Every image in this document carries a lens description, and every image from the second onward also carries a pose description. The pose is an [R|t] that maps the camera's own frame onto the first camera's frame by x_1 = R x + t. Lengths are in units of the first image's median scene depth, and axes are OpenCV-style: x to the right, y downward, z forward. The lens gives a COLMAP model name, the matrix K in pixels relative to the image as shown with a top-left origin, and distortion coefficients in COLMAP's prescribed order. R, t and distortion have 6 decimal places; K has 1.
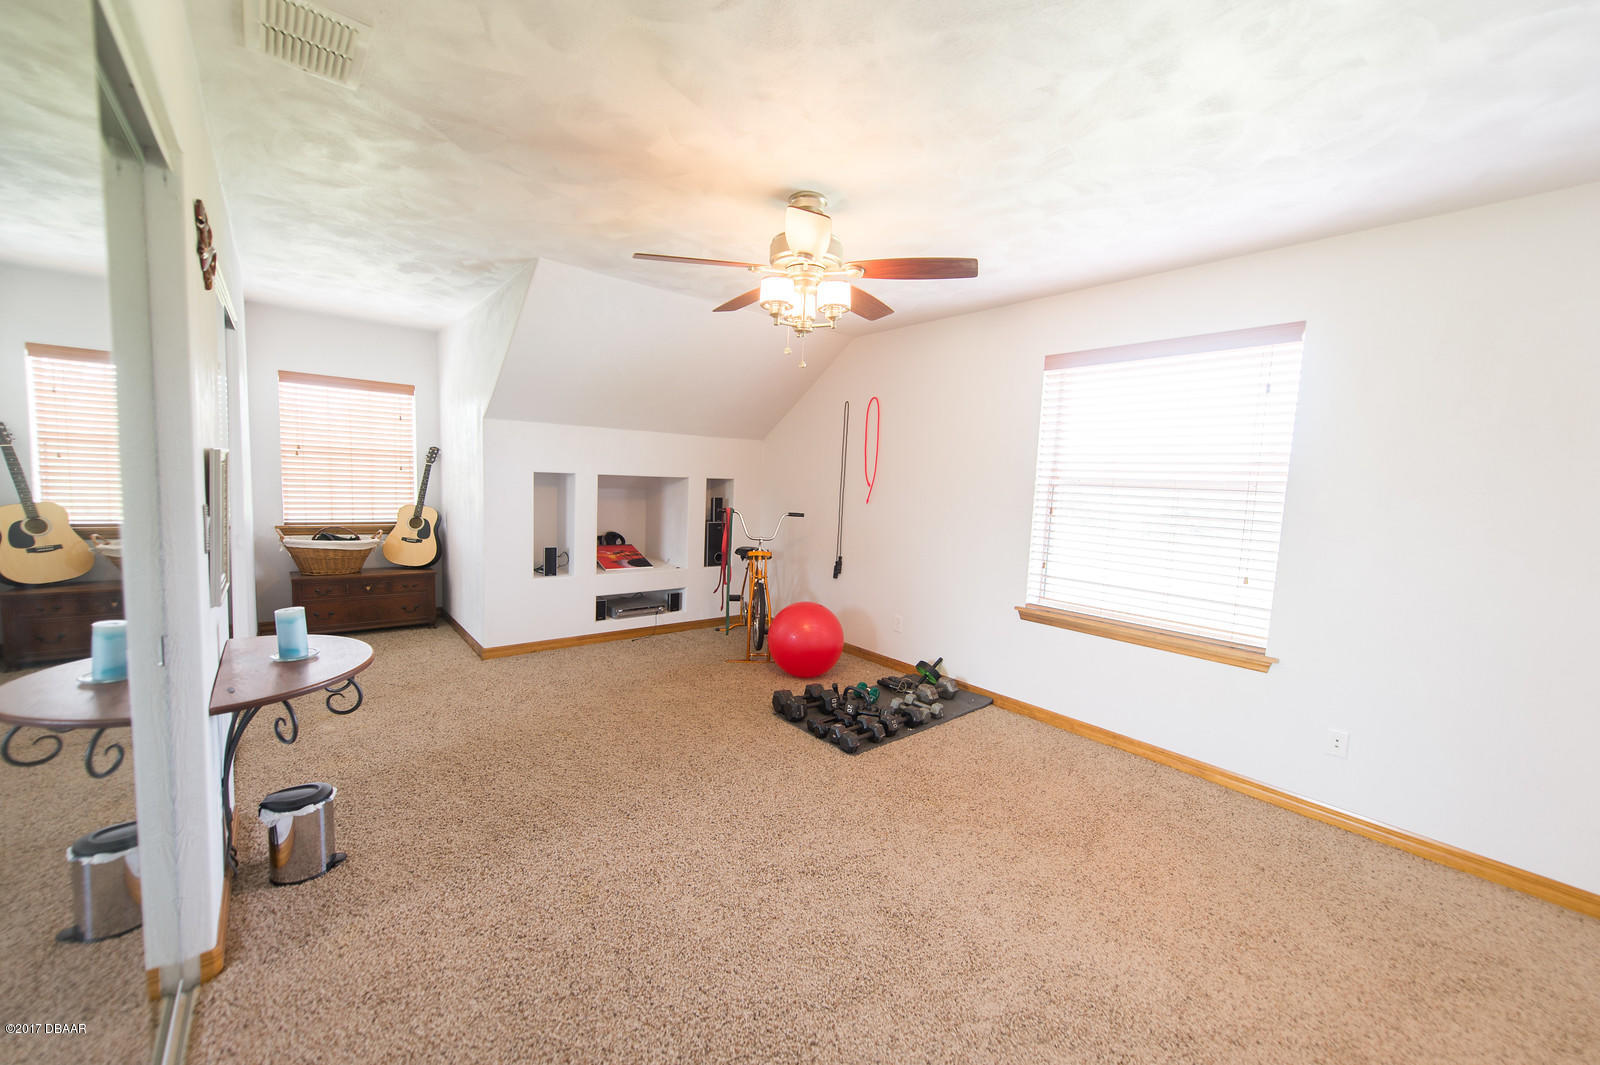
lens RADIAL K [[630.6, 0, 799.6], [0, 630.6, 534.1], [0, 0, 1]] dist [-0.003013, -0.000825]
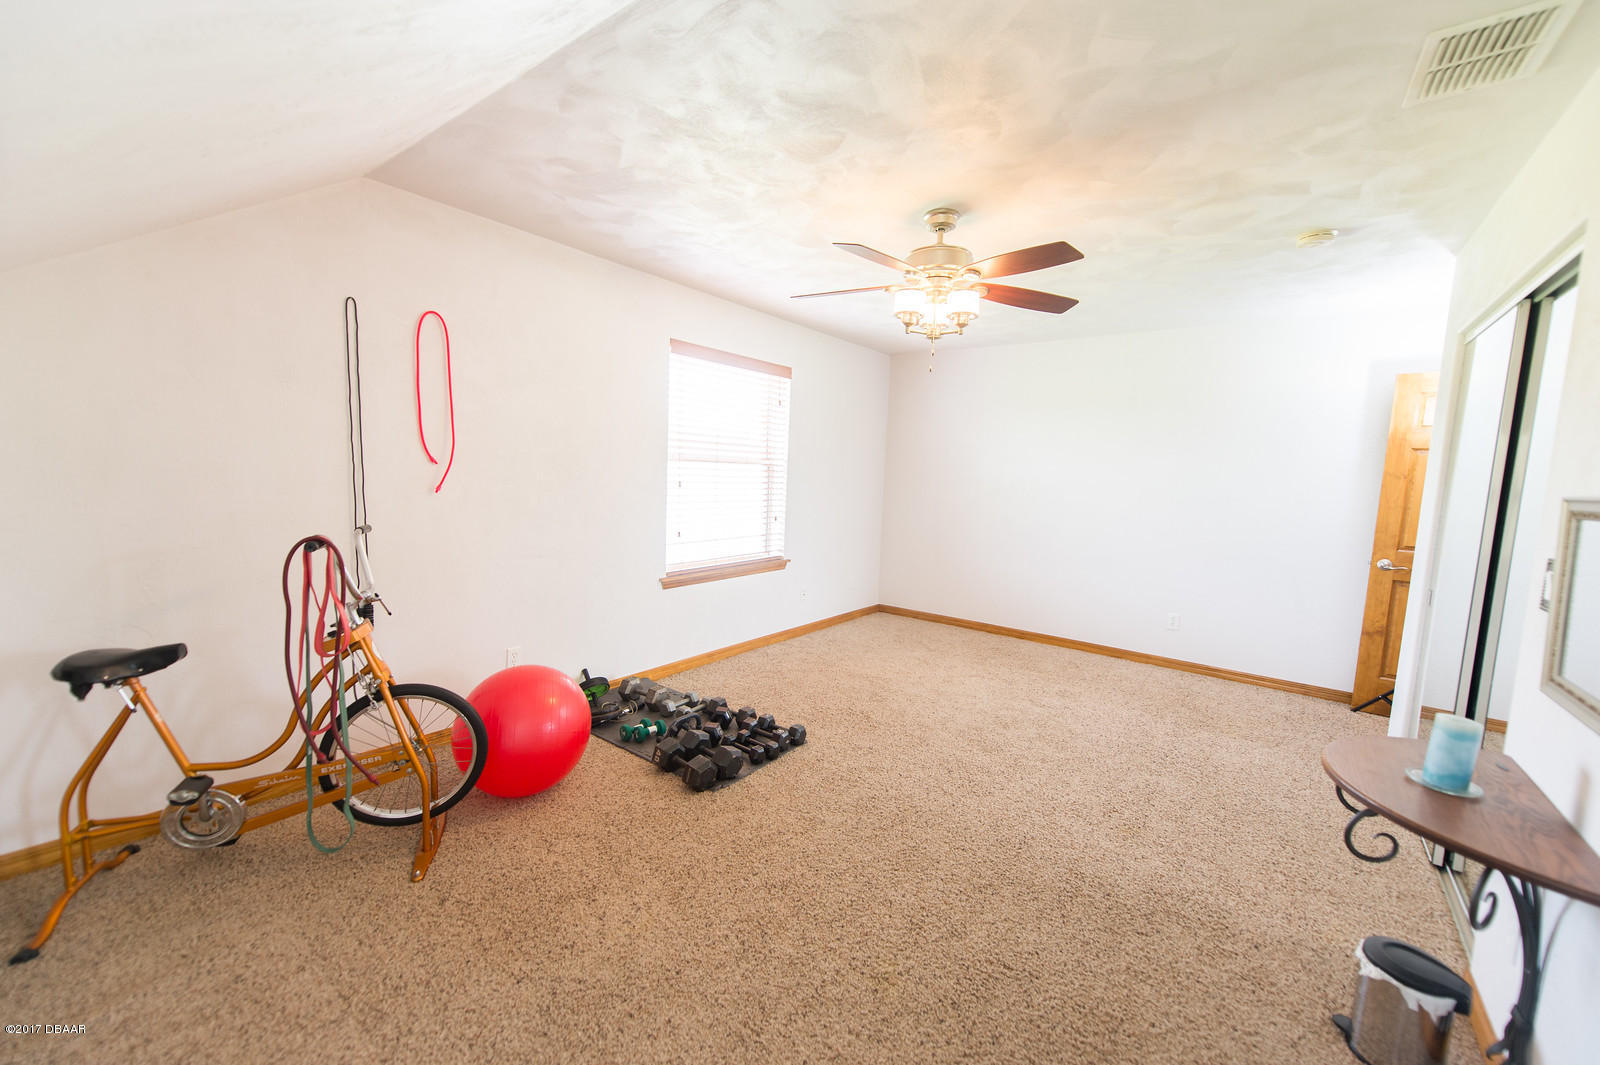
lens RADIAL K [[630.6, 0, 798.2], [0, 630.6, 532.2], [0, 0, 1]] dist [-0.003013, -0.000825]
pose [[-0.240630, -0.149788, 0.958990, -0.784755], [0.031285, 0.986310, 0.161905, -0.138005], [-0.970113, 0.068961, -0.232649, 1.148396]]
